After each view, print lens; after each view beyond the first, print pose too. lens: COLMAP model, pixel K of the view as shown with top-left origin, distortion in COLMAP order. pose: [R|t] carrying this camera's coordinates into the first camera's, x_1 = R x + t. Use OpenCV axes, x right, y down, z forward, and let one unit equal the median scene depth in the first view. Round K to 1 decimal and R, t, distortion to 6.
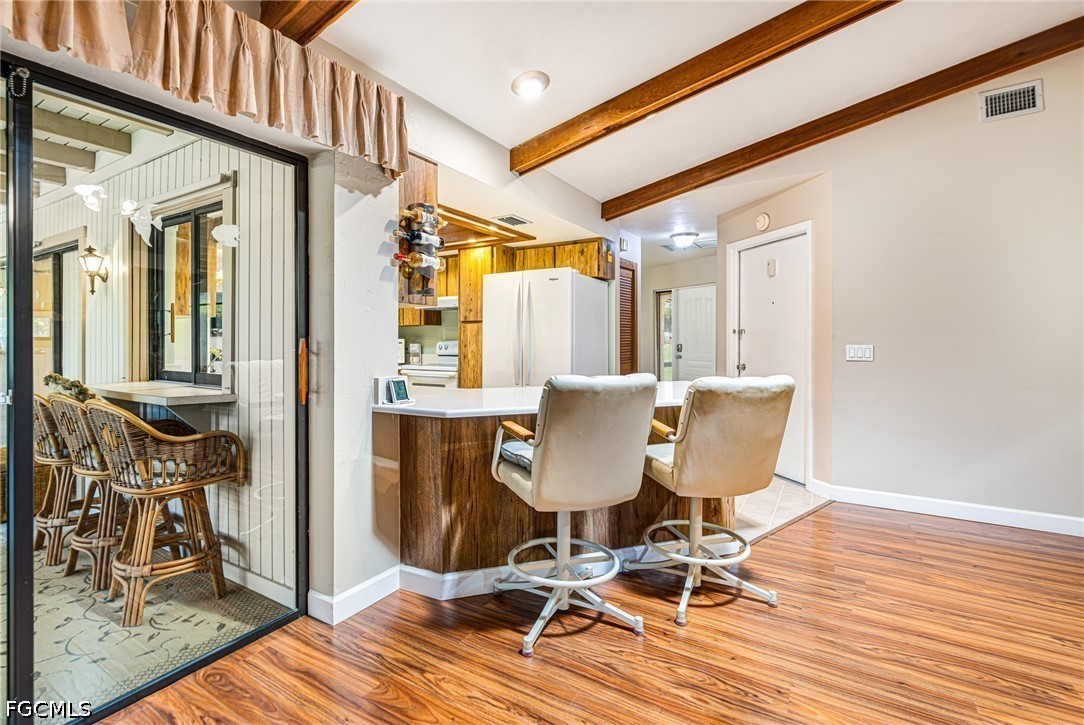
lens RADIAL K [[493.2, 0, 530.8], [0, 493.2, 341.4], [0, 0, 1]] dist [0.001575, 0.000882]
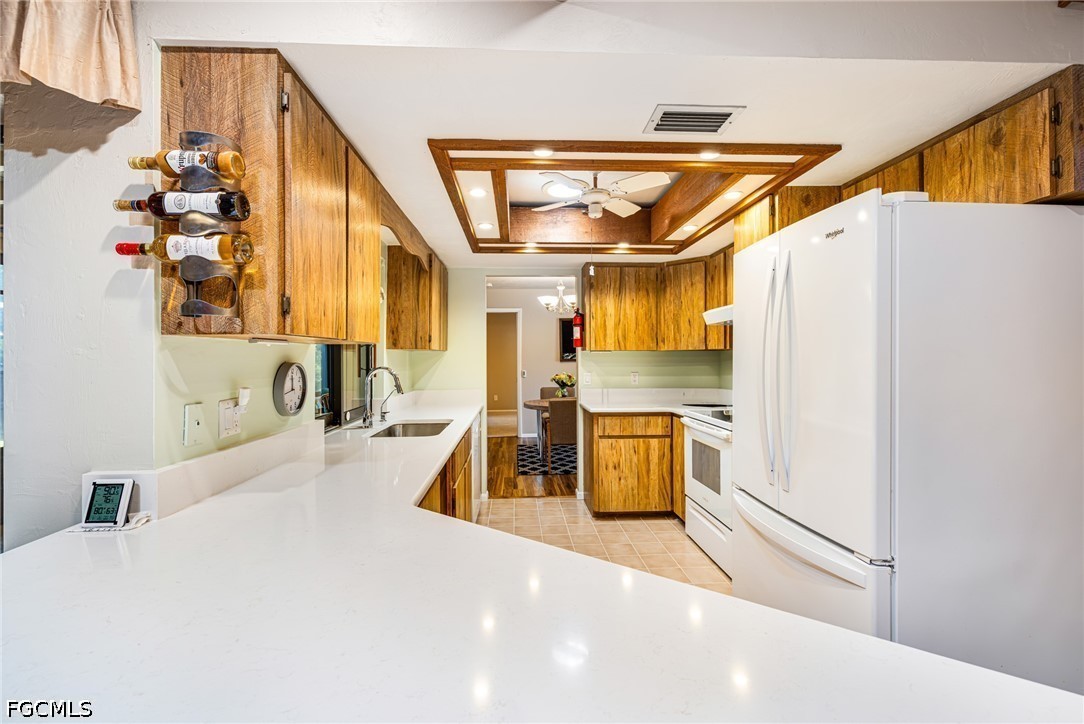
lens RADIAL K [[493.2, 0, 522.3], [0, 493.2, 355.8], [0, 0, 1]] dist [0.001575, 0.000882]
pose [[0.557640, -0.006407, -0.830058, 0.373609], [0.001145, 0.999975, -0.006949, -0.047397], [0.830082, 0.002925, 0.557633, 0.958350]]
